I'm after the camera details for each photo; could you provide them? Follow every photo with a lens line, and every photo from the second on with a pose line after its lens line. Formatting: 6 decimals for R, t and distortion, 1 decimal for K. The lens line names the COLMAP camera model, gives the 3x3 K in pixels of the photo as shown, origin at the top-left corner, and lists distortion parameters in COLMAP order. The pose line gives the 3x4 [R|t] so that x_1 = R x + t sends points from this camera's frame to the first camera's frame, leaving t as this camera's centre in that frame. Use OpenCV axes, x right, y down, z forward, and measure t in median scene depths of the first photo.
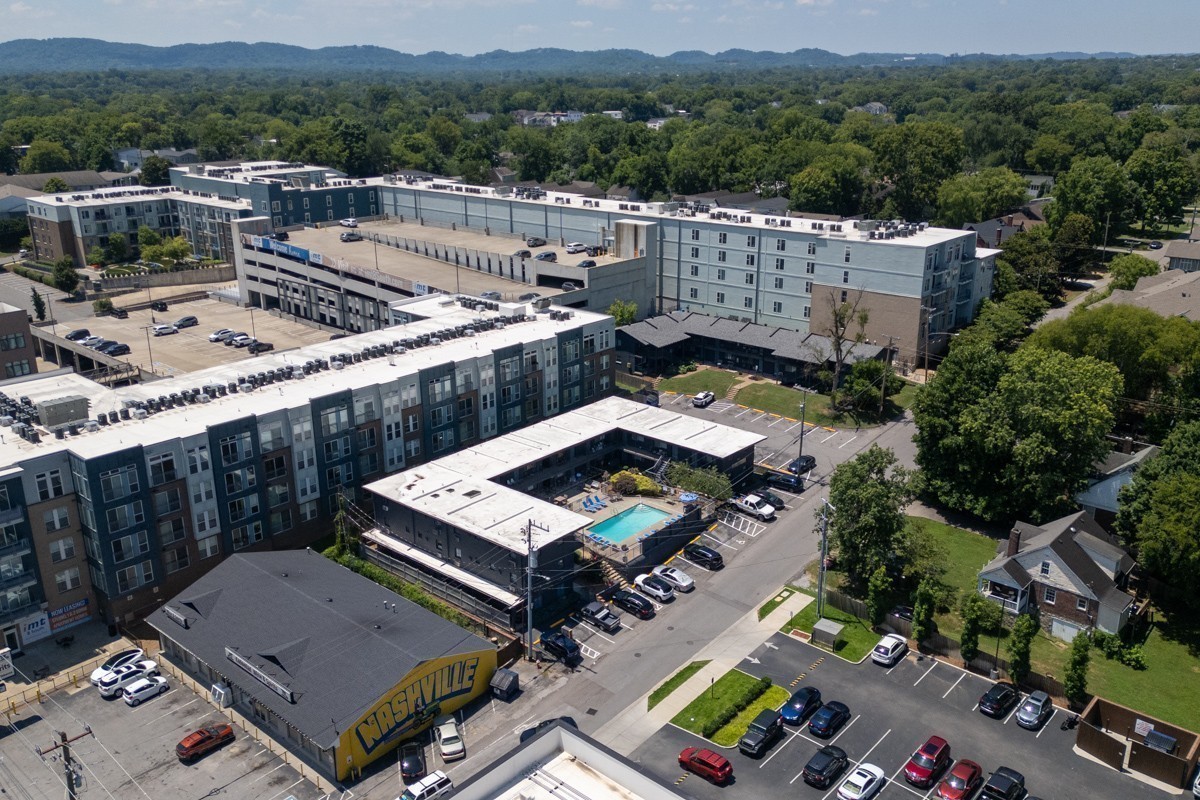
lens RADIAL K [[975.3, 0, 600.0], [0, 975.3, 400.2], [0, 0, 1]] dist [0.129086, -0.213243]
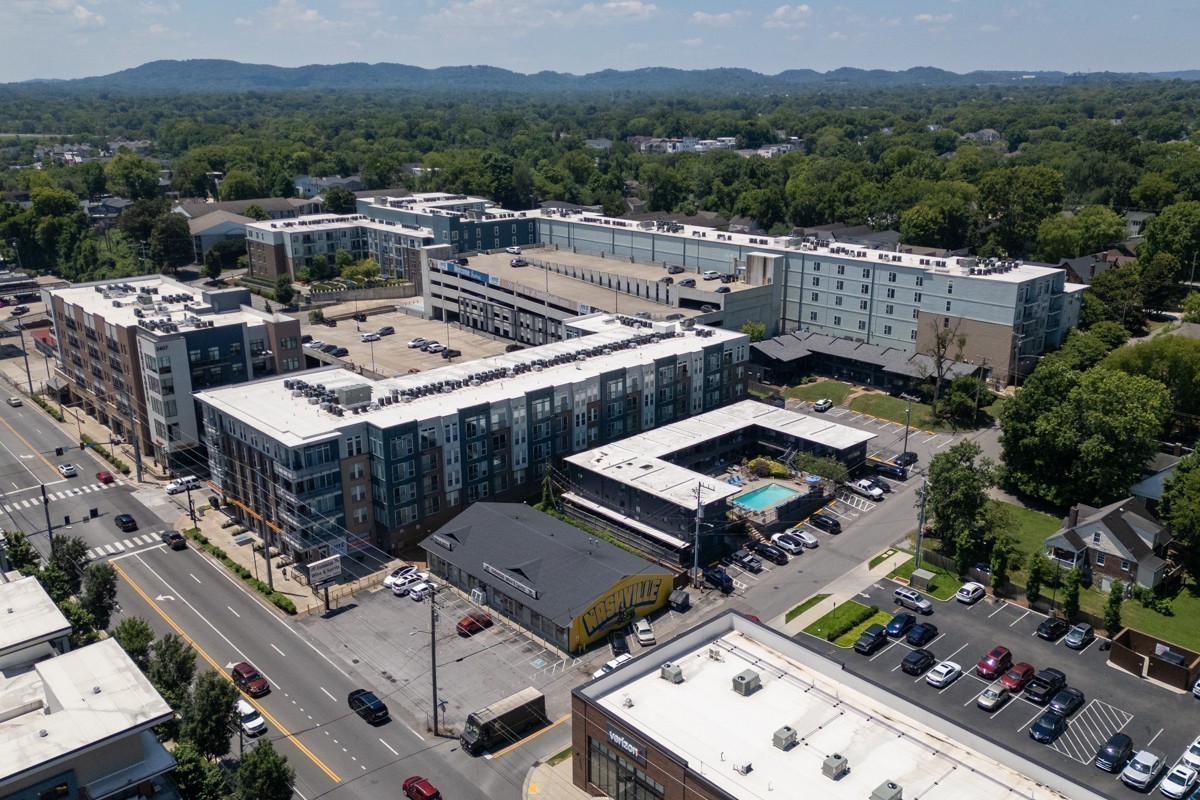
lens RADIAL K [[971.9, 0, 603.5], [0, 971.9, 399.3], [0, 0, 1]] dist [0.101806, -0.143430]
pose [[0.994887, 0.031077, -0.096094, -0.042731], [-0.032664, 0.999354, -0.014993, 0.016814], [0.095566, 0.018056, 0.995259, -0.200522]]
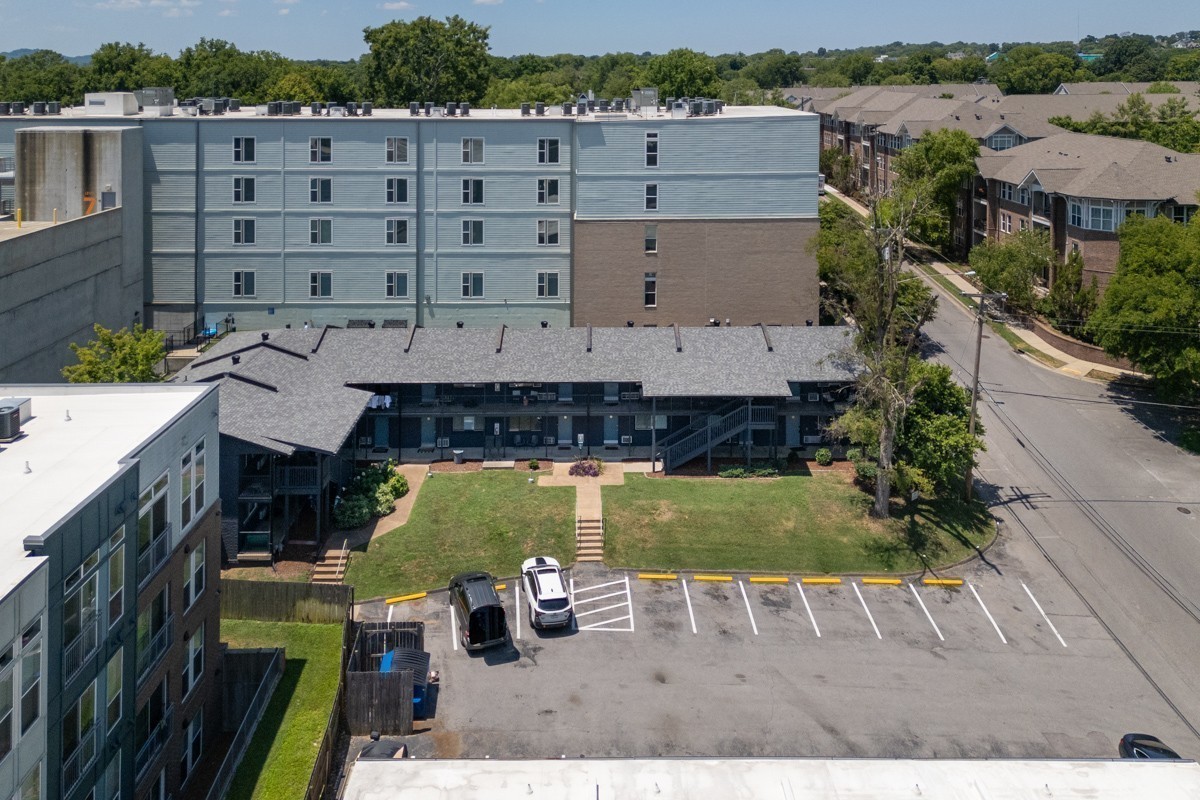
lens RADIAL K [[942.9, 0, 603.2], [0, 942.9, 104.3], [0, 0, 1]] dist [0.007199, 0.005376]
pose [[0.737252, -0.013439, 0.675484, -0.075267], [0.204400, 0.957385, -0.204044, -0.077010], [-0.643956, 0.288501, 0.708581, 0.657212]]
